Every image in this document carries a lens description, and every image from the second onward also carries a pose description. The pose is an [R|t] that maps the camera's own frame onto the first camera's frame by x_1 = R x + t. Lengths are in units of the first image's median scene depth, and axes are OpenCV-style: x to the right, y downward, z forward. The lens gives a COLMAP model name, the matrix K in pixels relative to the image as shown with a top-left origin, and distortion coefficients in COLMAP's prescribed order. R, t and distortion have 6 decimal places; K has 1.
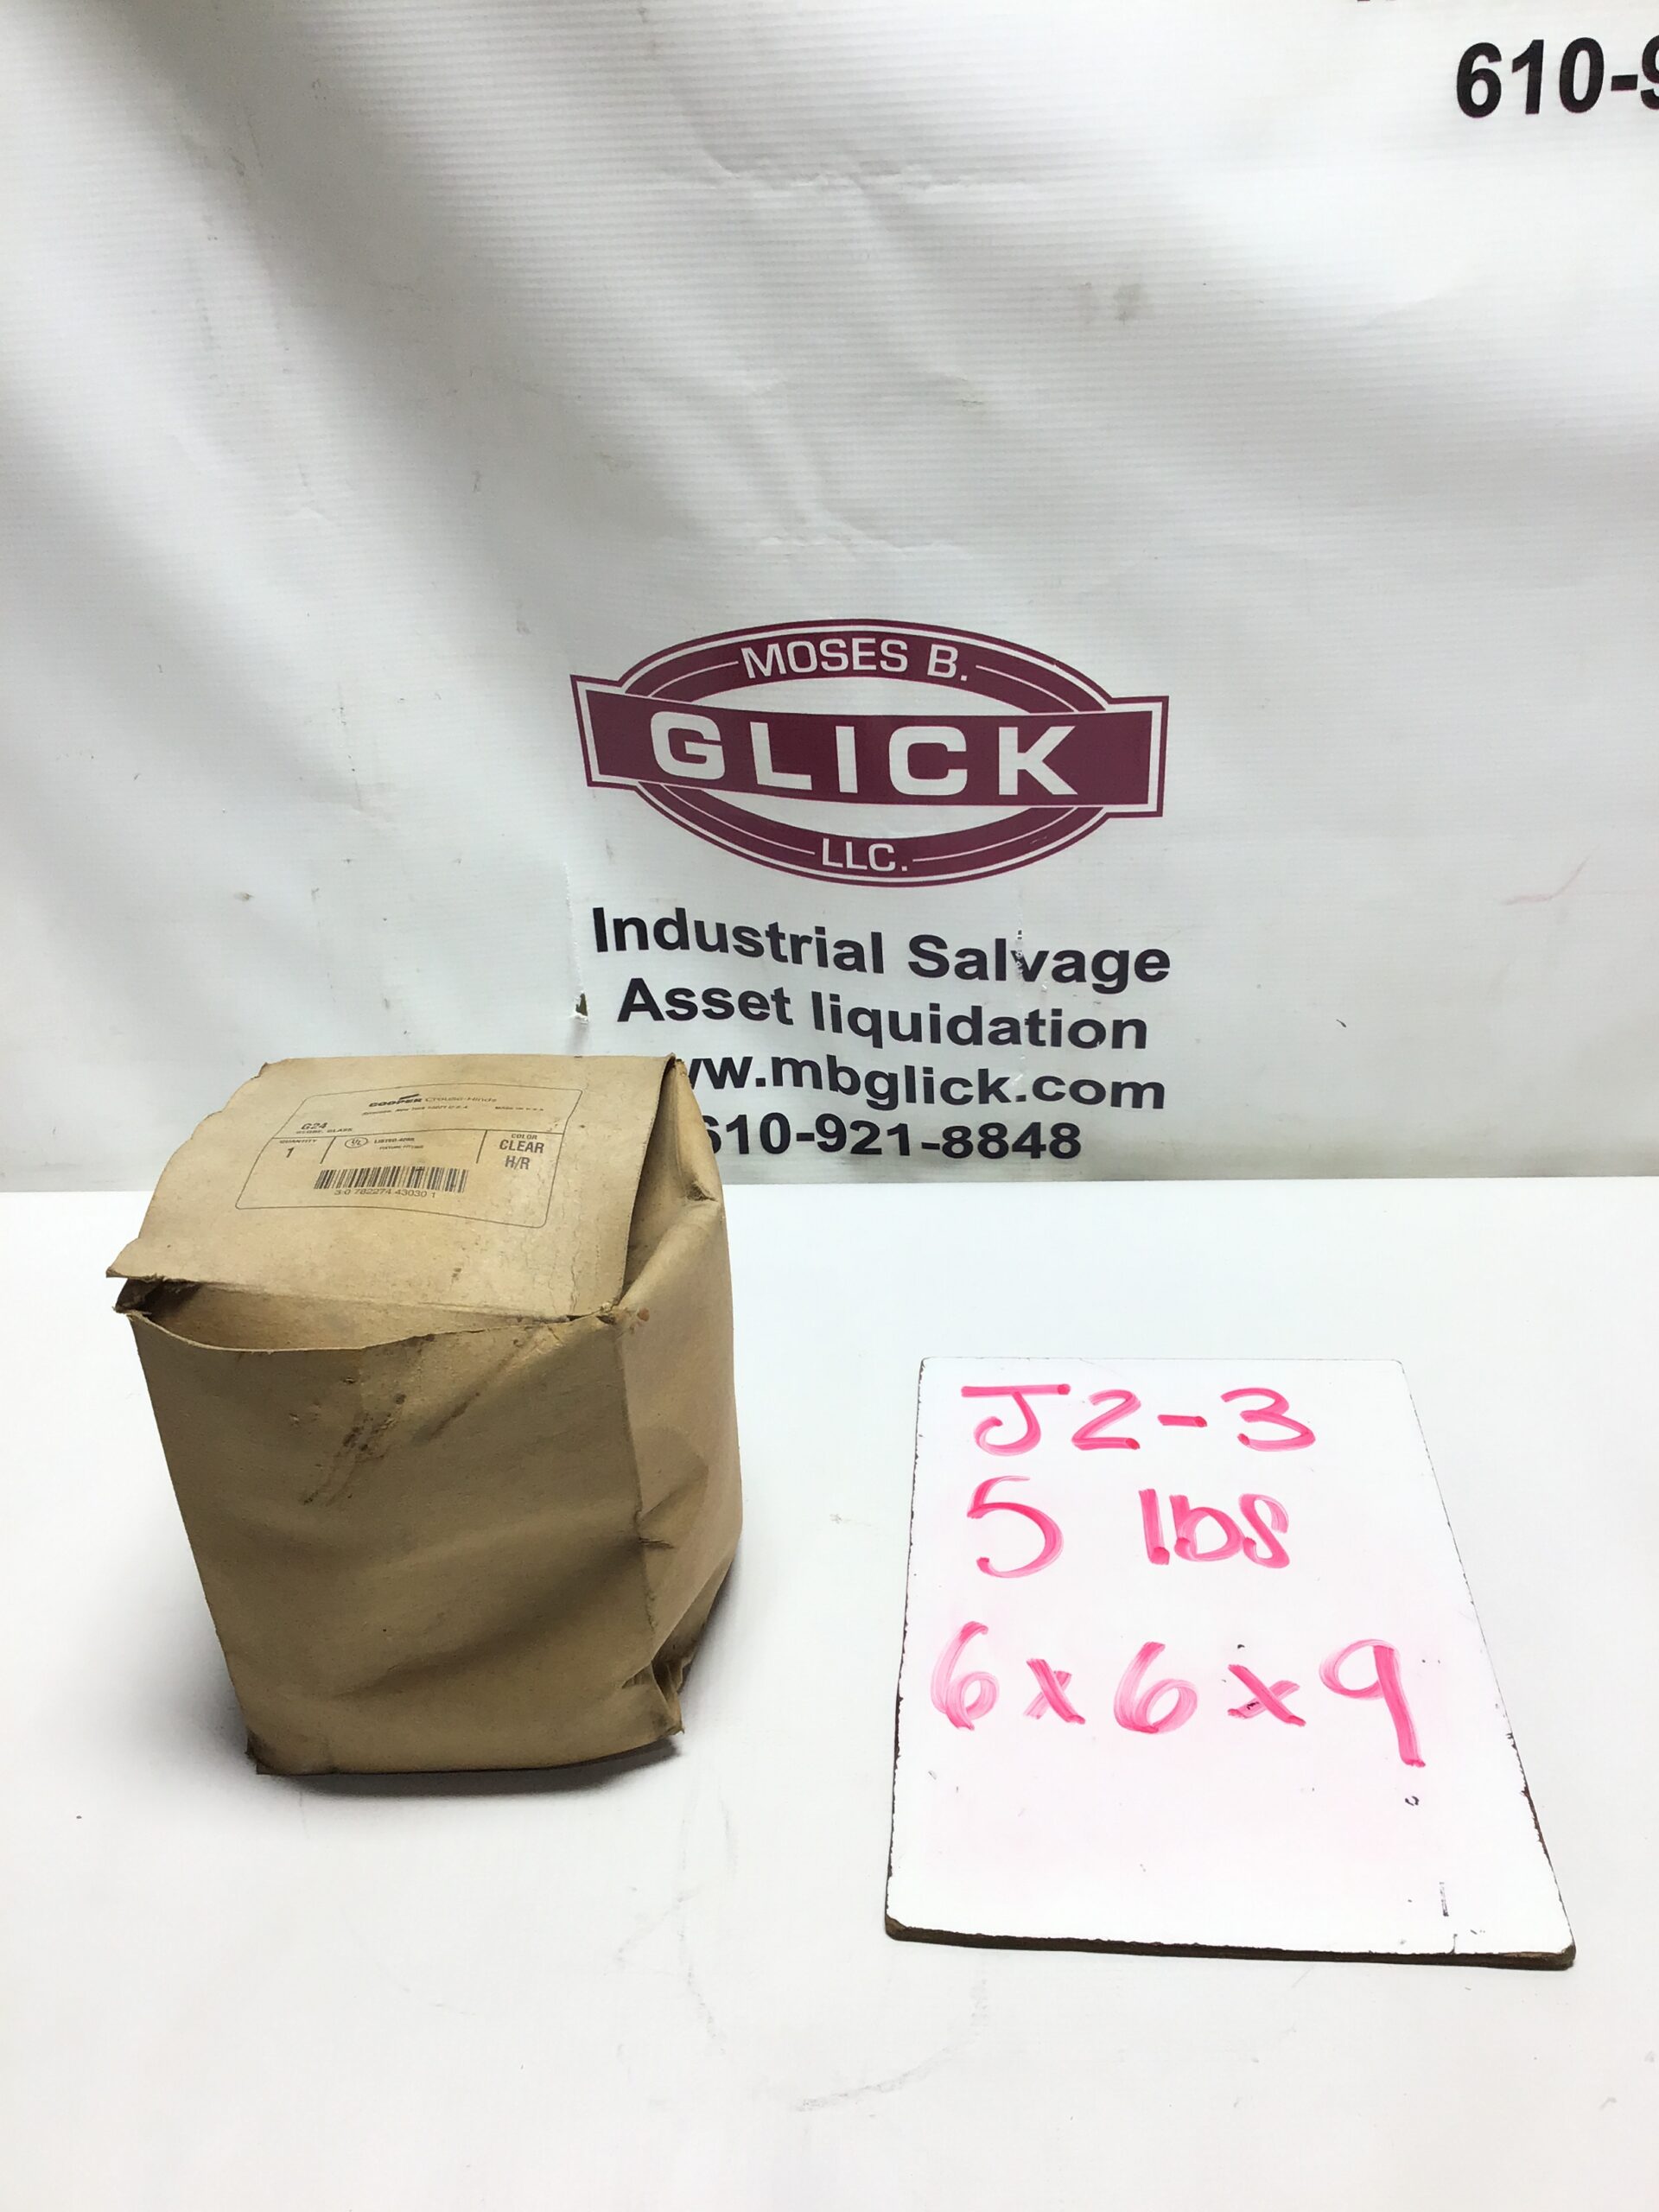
lens RADIAL K [[2034.3, 0, 841.7], [0, 2034.3, 1106.2], [0, 0, 1]] dist [0.058225, 0.000000]
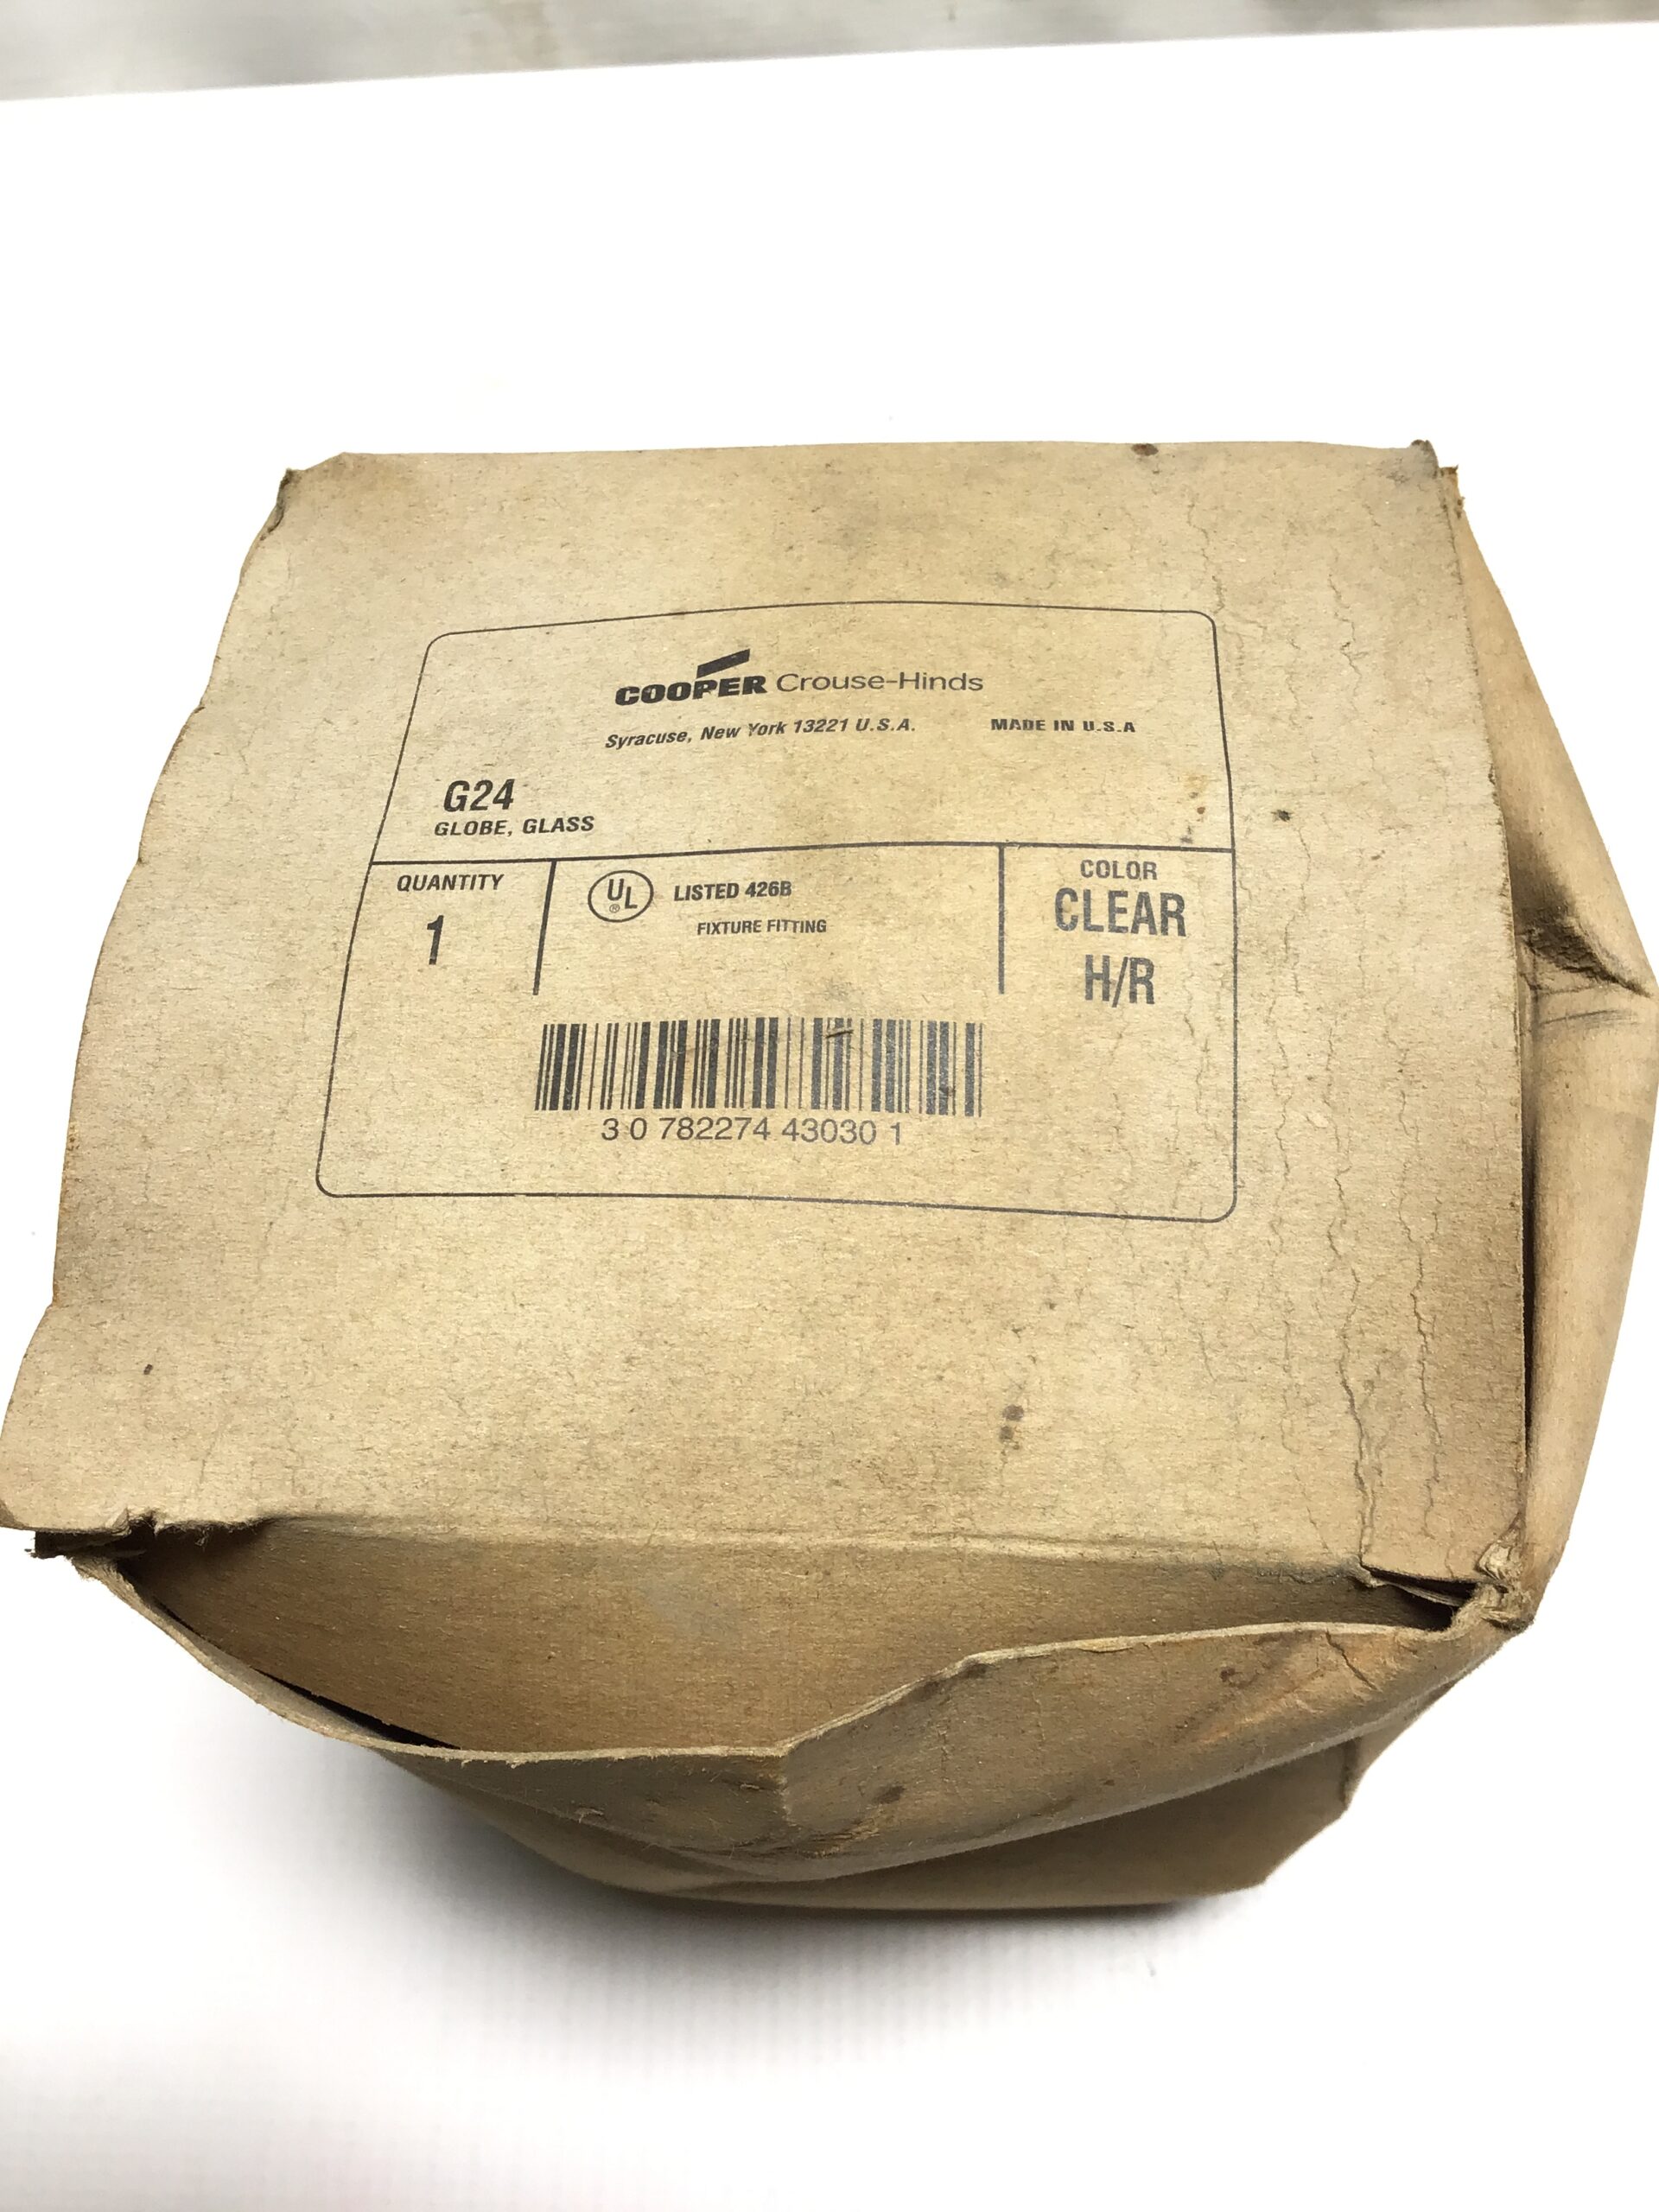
lens RADIAL K [[2034.3, 0, 820.0], [0, 2034.3, 1108.2], [0, 0, 1]] dist [0.058225, 0.000000]
pose [[0.998591, -0.024599, -0.047014, -0.194983], [0.045903, 0.844933, 0.532898, -0.135298], [0.026615, -0.534306, 0.844872, 0.715213]]
